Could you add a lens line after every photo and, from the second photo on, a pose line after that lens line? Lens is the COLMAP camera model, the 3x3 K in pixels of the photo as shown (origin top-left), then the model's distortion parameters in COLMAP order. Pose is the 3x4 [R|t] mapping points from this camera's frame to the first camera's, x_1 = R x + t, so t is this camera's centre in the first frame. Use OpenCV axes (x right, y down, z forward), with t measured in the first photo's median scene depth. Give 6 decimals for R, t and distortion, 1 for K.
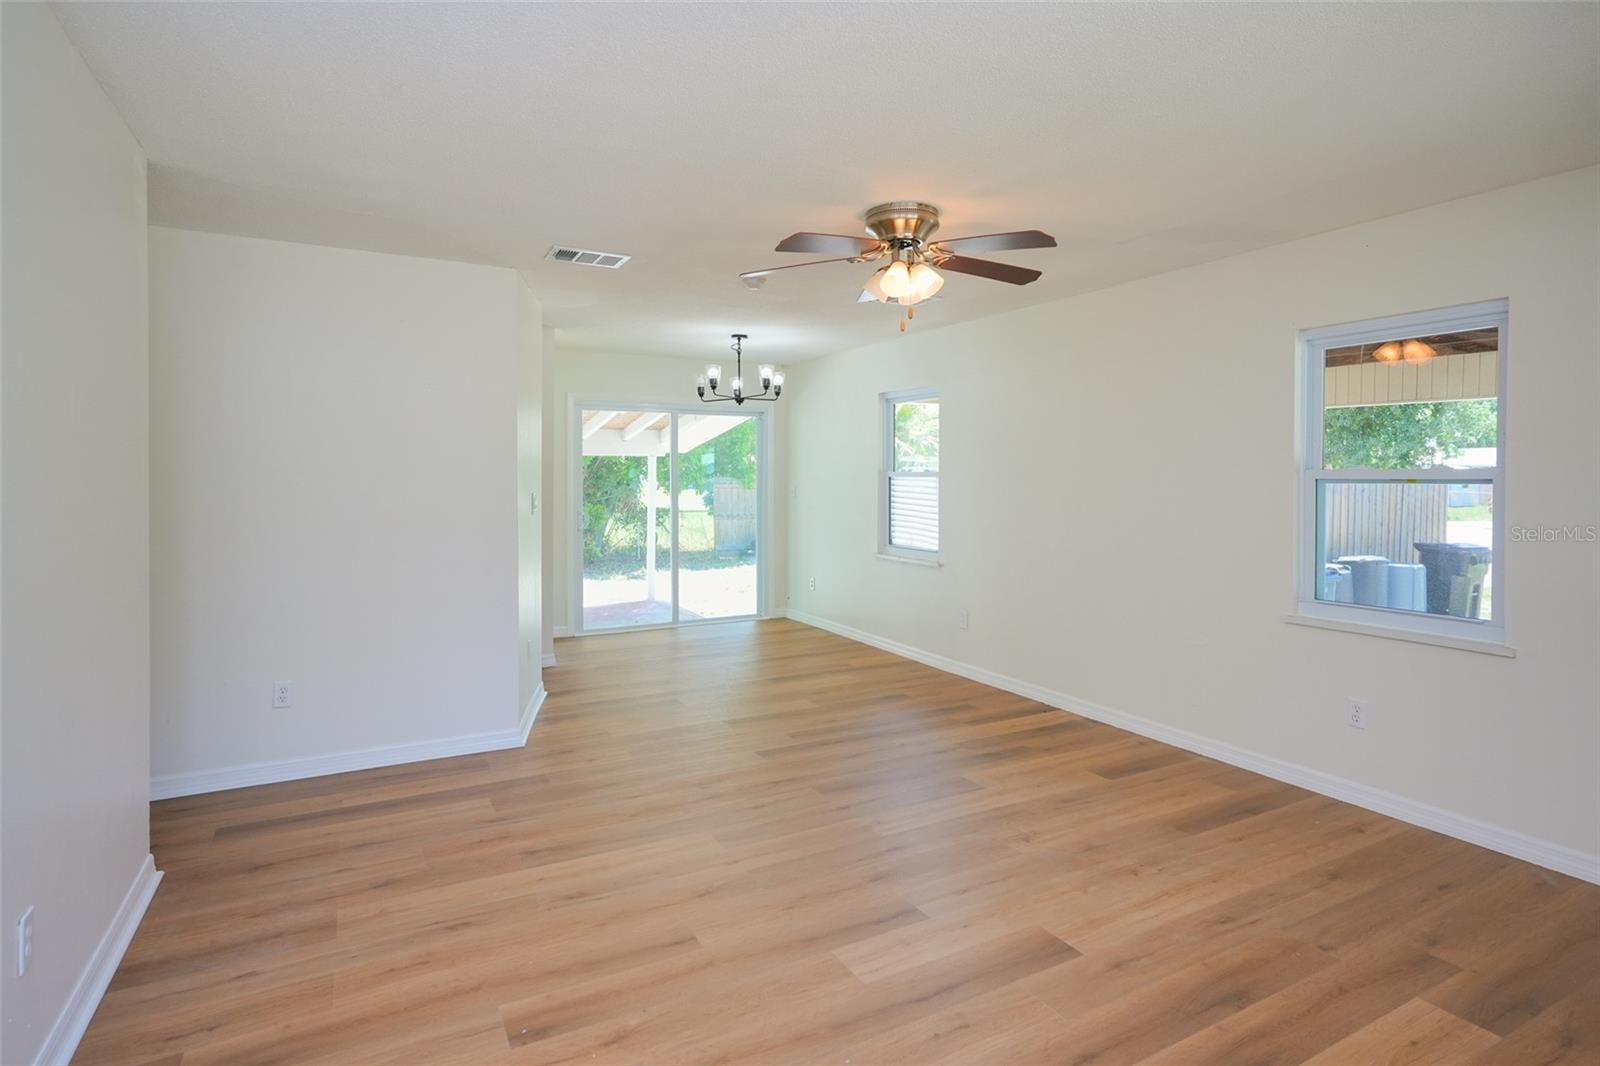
lens RADIAL K [[809.6, 0, 801.7], [0, 809.6, 484.9], [0, 0, 1]] dist [0.000544, -0.000011]
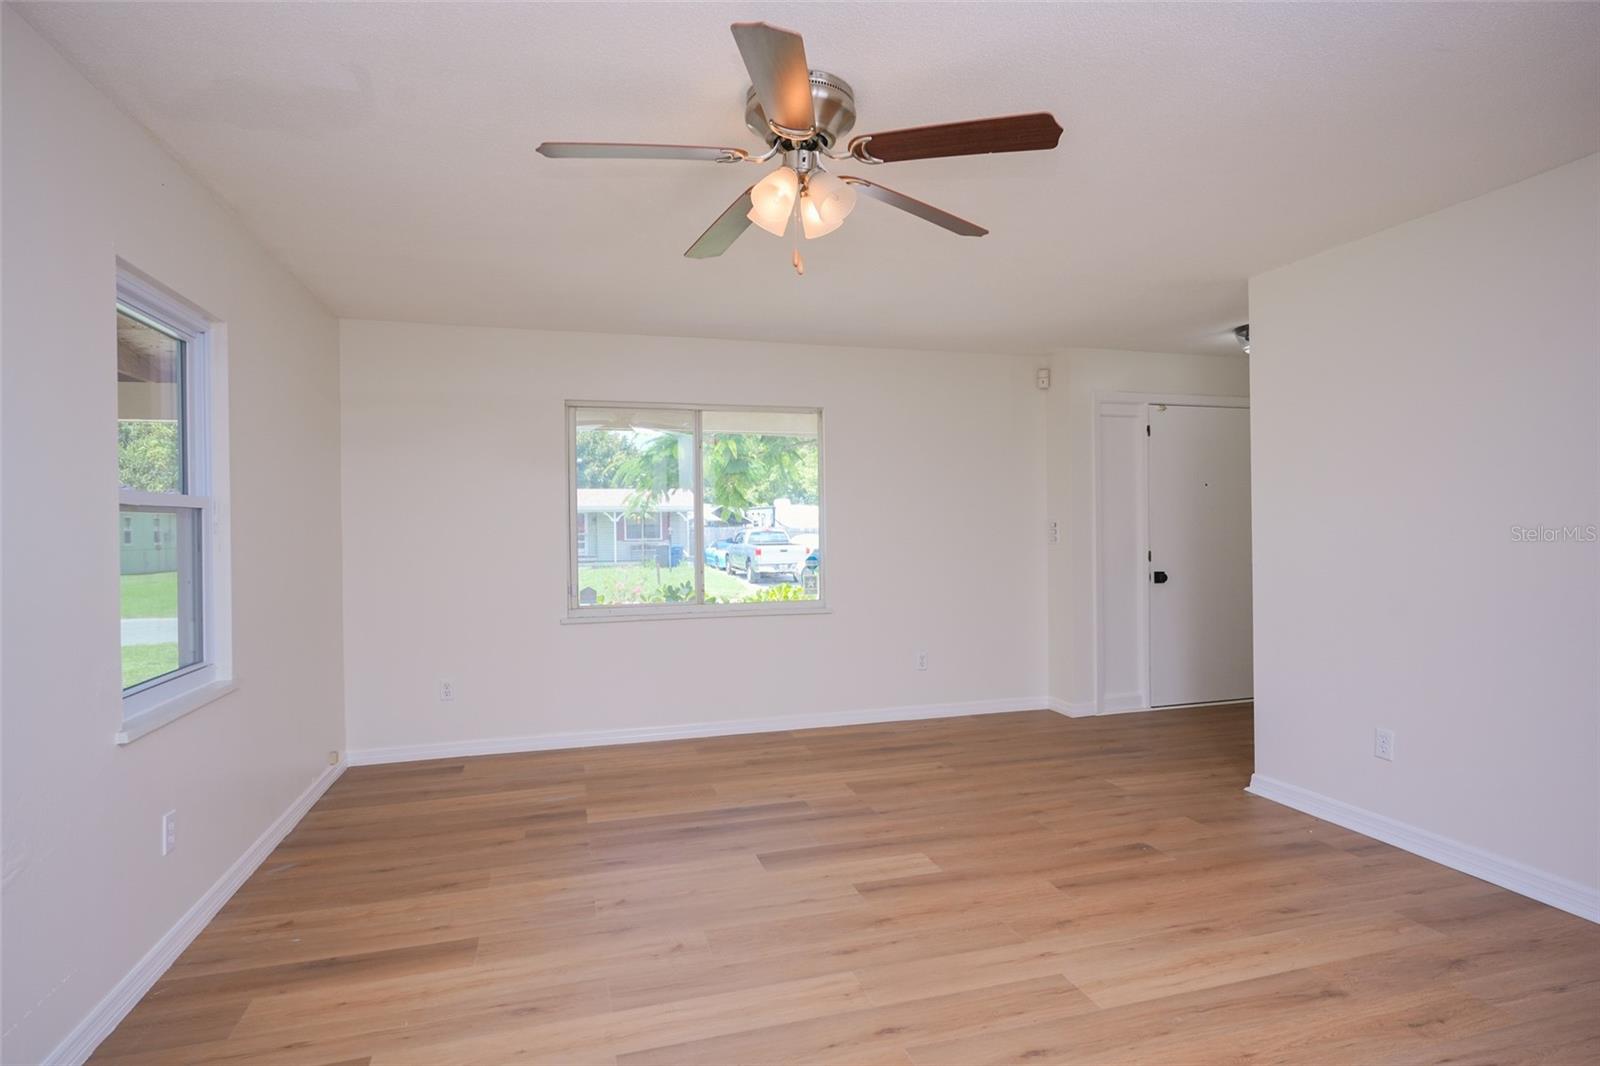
lens RADIAL K [[854.7, 0, 800.0], [0, 854.7, 533.0], [0, 0, 1]] dist [-0.001867, 0.000138]
pose [[-0.978002, 0.006431, 0.208496, -0.019903], [0.010031, 0.999818, 0.016215, 0.011218], [-0.208354, 0.017950, -0.977889, 1.650116]]
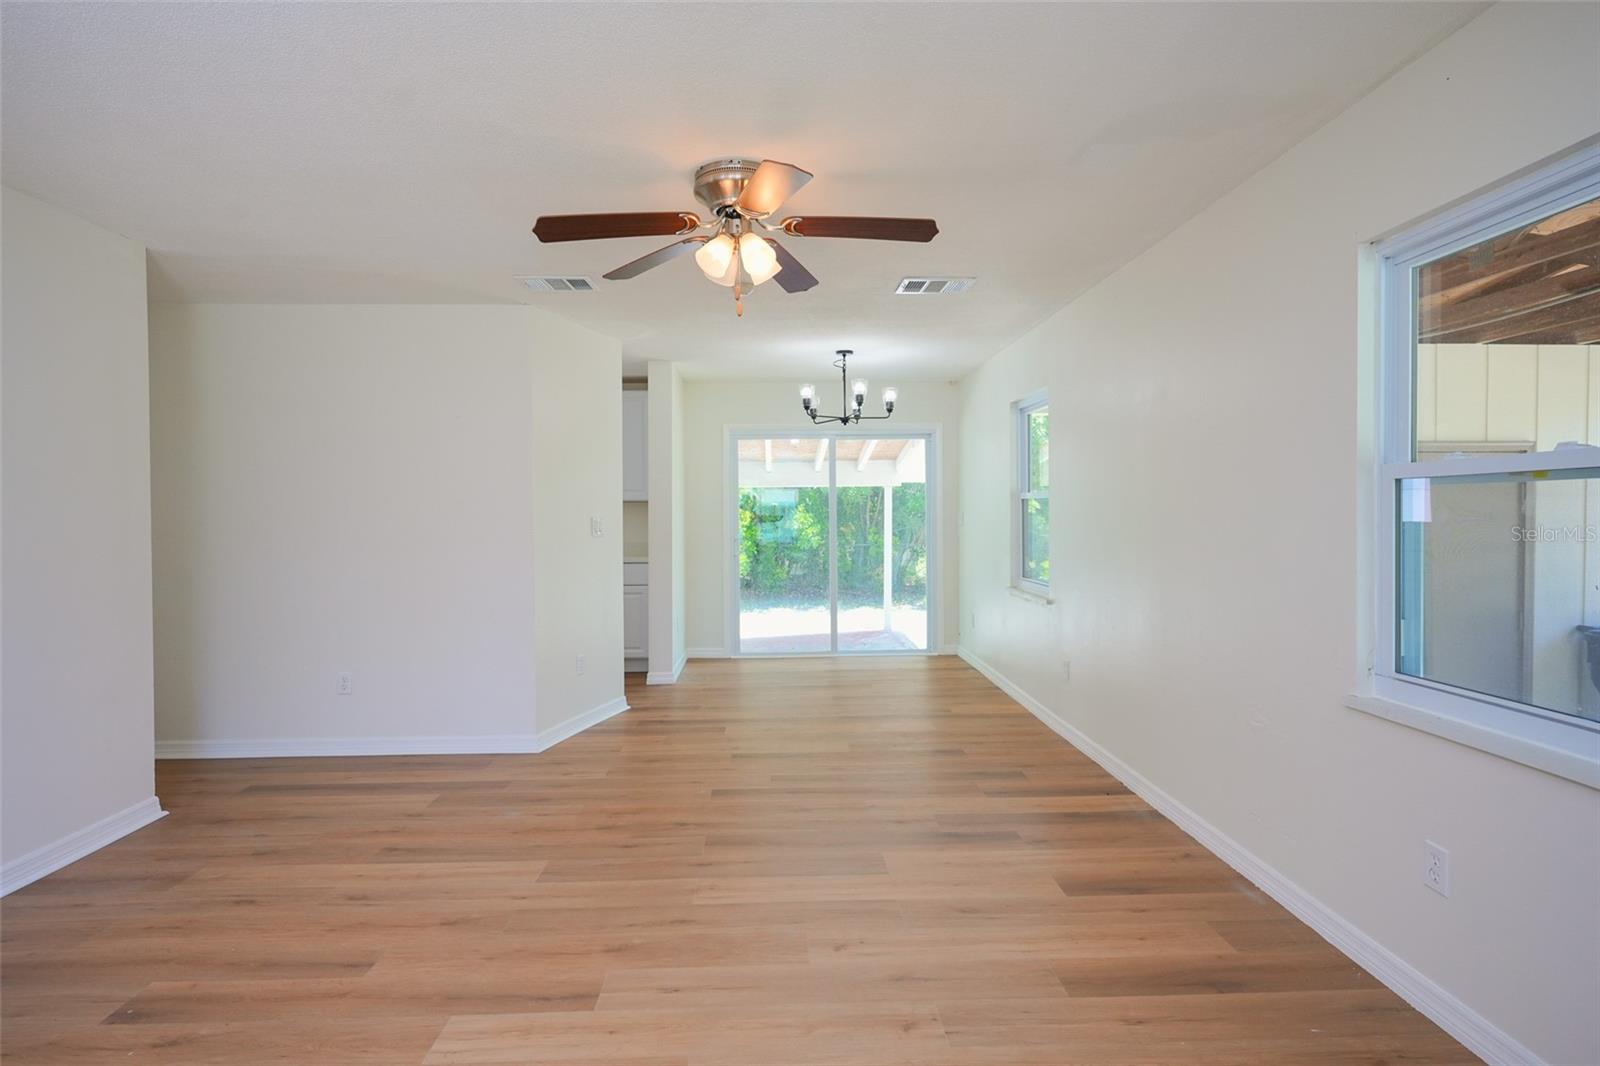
lens RADIAL K [[789.5, 0, 800.0], [0, 789.5, 533.0], [0, 0, 1]] dist [0.001119, 0.000968]
pose [[0.896994, 0.001642, -0.442040, 0.531596], [0.005459, 0.999876, 0.014792, 0.024720], [0.442009, -0.015681, 0.896873, 0.280370]]
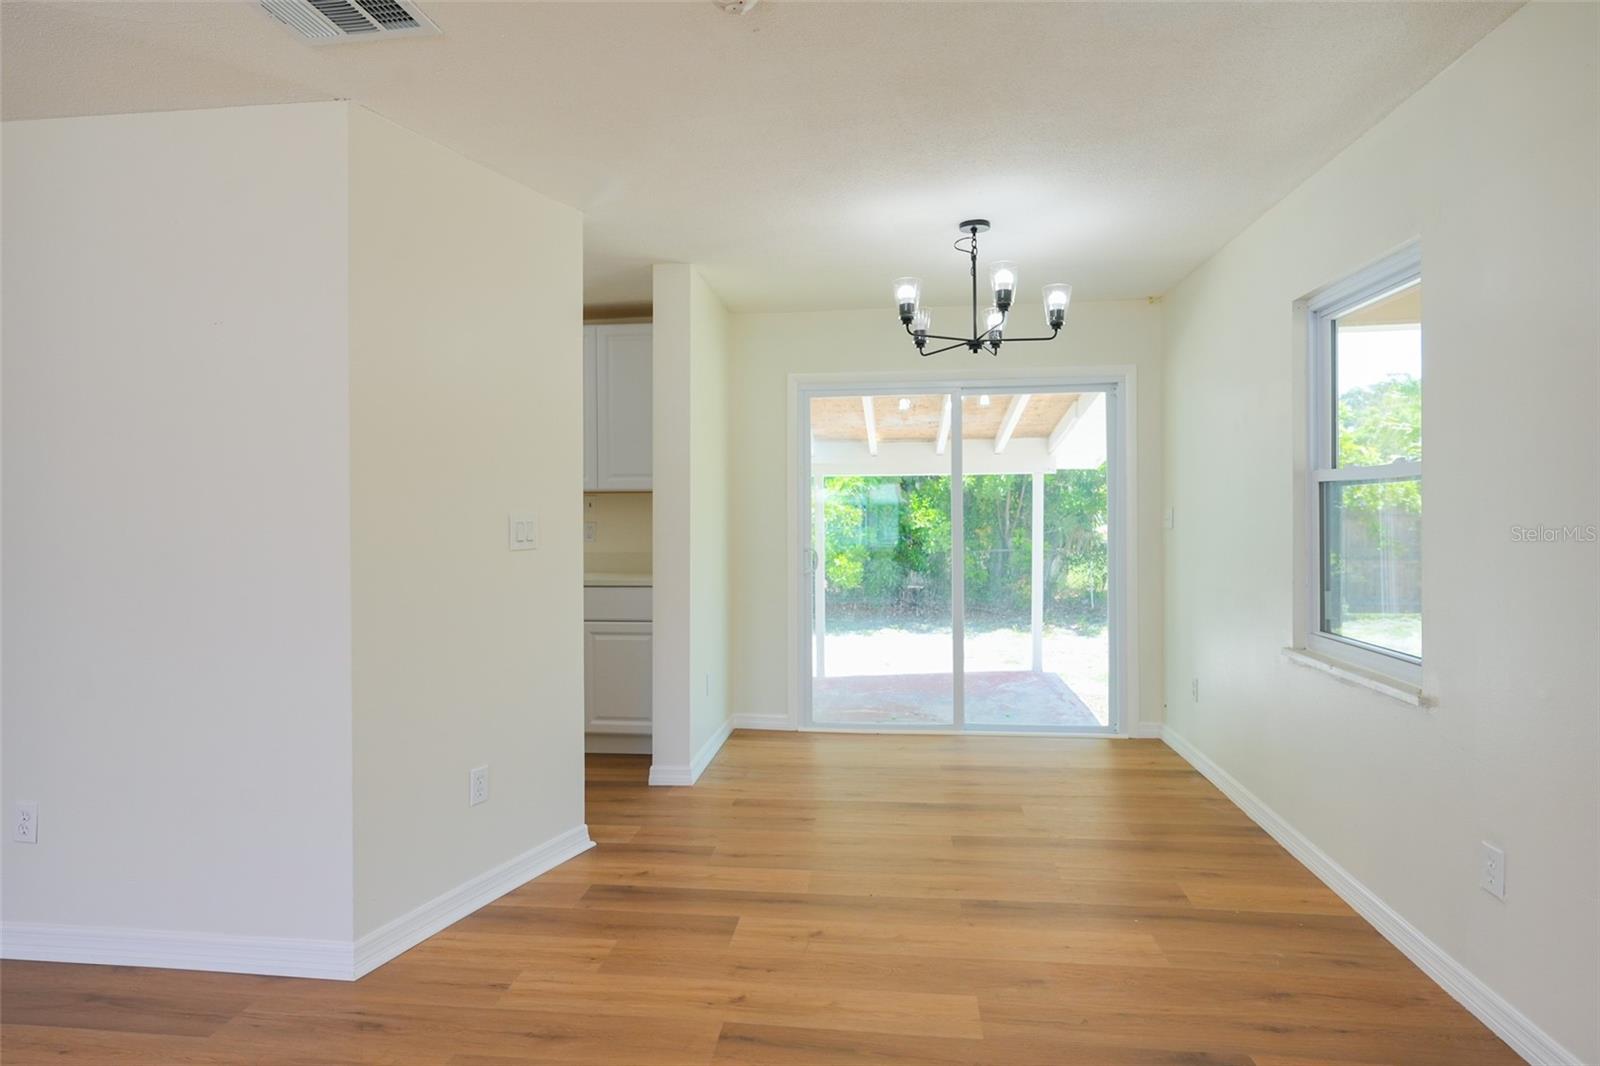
lens RADIAL K [[854.7, 0, 800.0], [0, 854.7, 533.0], [0, 0, 1]] dist [-0.001867, 0.000138]
pose [[0.820776, 0.004204, -0.571235, 0.283102], [0.004620, 0.999891, 0.013996, 0.021150], [0.571232, -0.014127, 0.820667, 0.881924]]
